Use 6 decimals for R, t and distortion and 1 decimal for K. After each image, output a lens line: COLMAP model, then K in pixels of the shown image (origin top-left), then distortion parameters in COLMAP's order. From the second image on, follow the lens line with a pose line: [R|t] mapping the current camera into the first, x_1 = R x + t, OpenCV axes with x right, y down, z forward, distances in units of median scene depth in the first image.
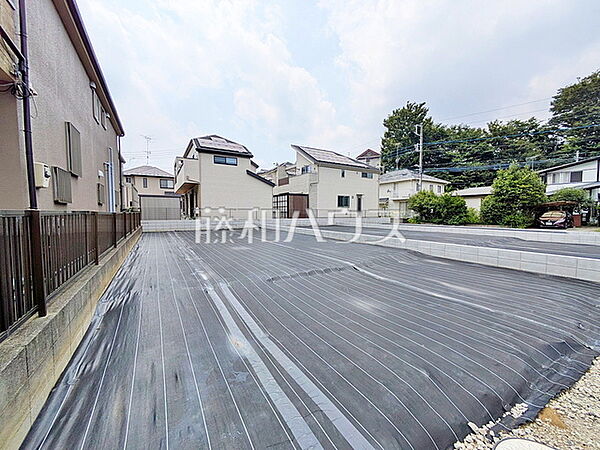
lens RADIAL K [[236.9, 0, 300.0], [0, 236.9, 225.0], [0, 0, 1]] dist [-0.002361, 0.000176]
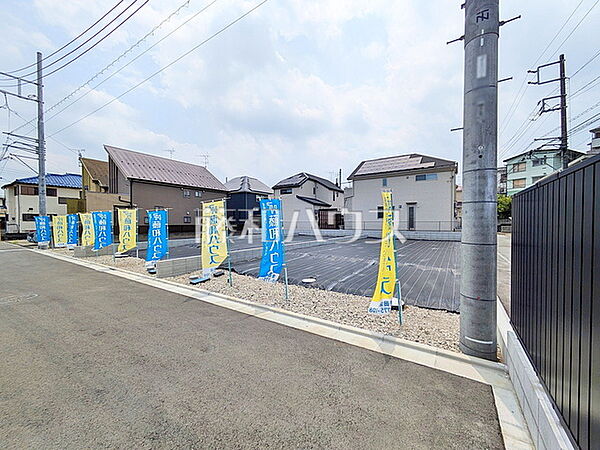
lens RADIAL K [[236.9, 0, 300.0], [0, 236.9, 225.0], [0, 0, 1]] dist [-0.002361, 0.000176]
pose [[0.433427, 0.007884, -0.901154, 0.718939], [-0.043843, 0.998962, -0.012347, -0.021061], [0.900121, 0.044861, 0.433323, 0.259689]]
